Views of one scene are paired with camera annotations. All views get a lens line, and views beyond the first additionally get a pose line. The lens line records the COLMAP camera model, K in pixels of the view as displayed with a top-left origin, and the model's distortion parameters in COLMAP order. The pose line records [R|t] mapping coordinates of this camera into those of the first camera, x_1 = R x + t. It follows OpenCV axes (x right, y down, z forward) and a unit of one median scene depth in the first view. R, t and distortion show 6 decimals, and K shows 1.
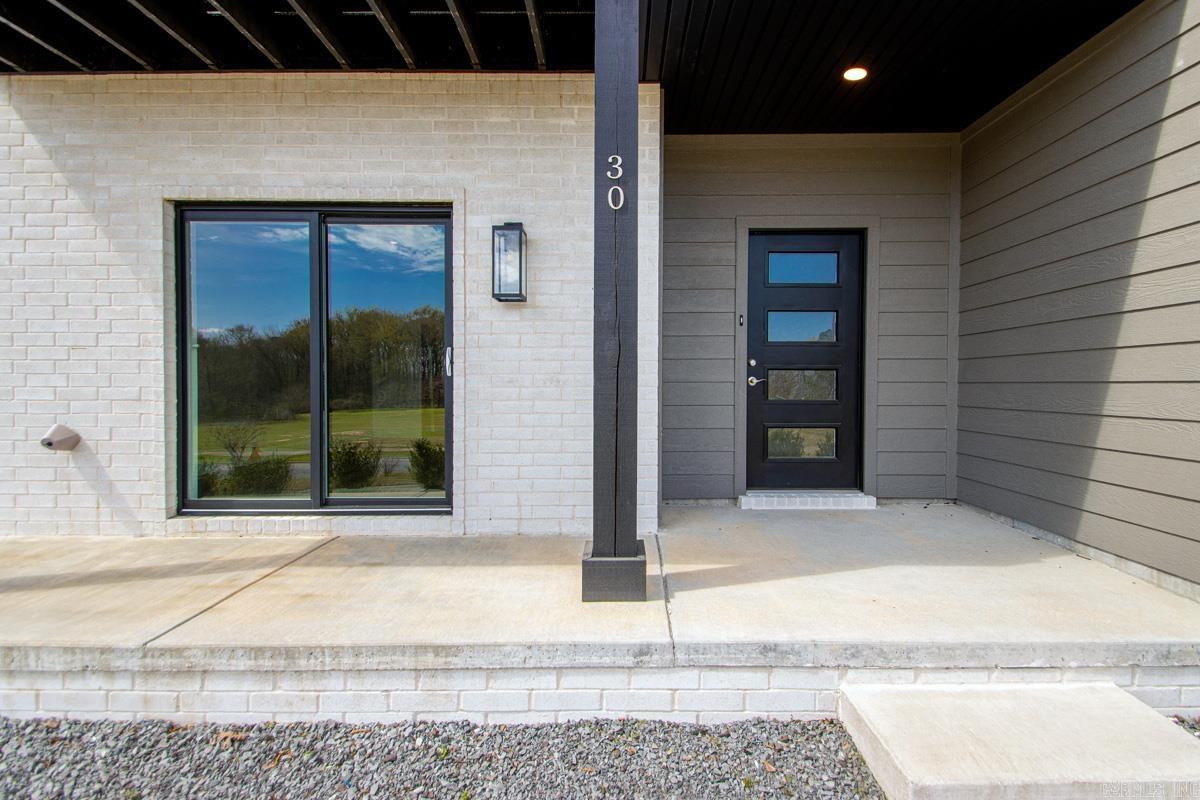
lens RADIAL K [[560.1, 0, 608.4], [0, 560.1, 399.1], [0, 0, 1]] dist [0.007142, -0.012588]
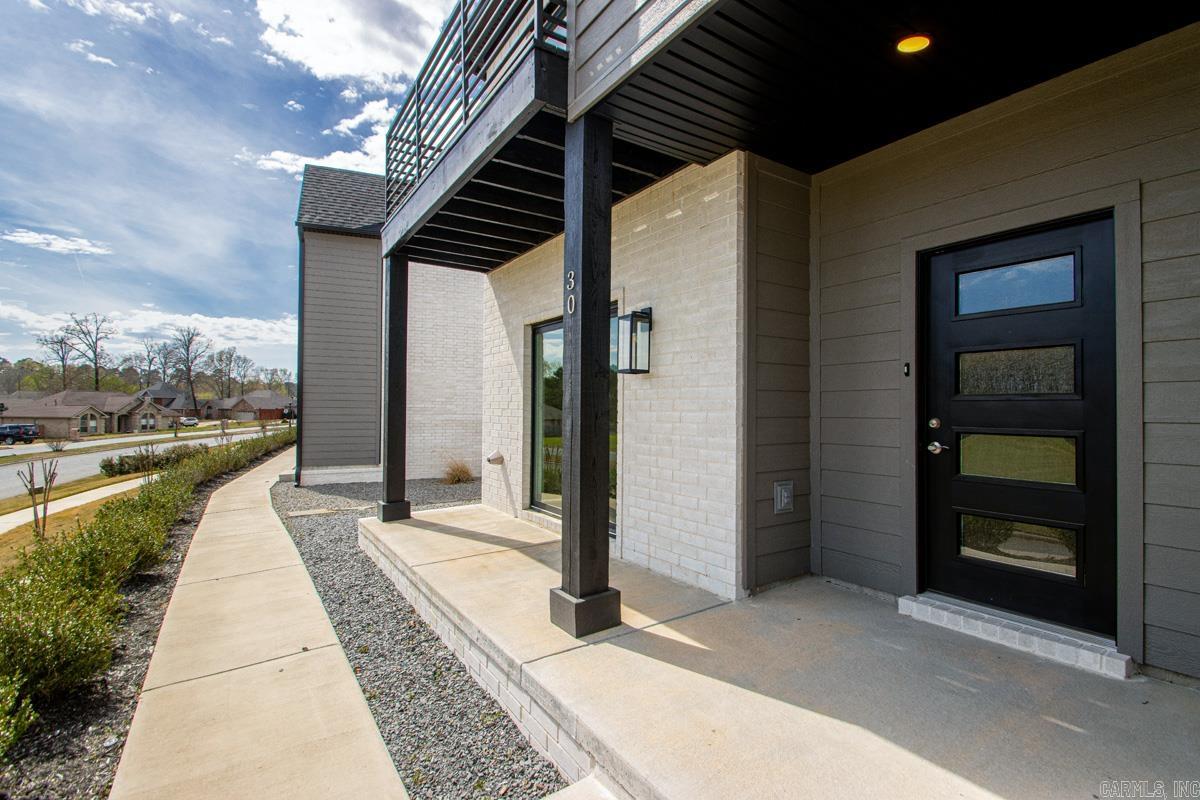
lens RADIAL K [[560.1, 0, 641.7], [0, 560.1, 401.3], [0, 0, 1]] dist [0.007142, -0.012588]
pose [[0.565579, -0.007165, -0.824663, 0.817096], [-0.022746, 0.999446, -0.024283, -0.083472], [0.824380, 0.032492, 0.565103, 0.309504]]
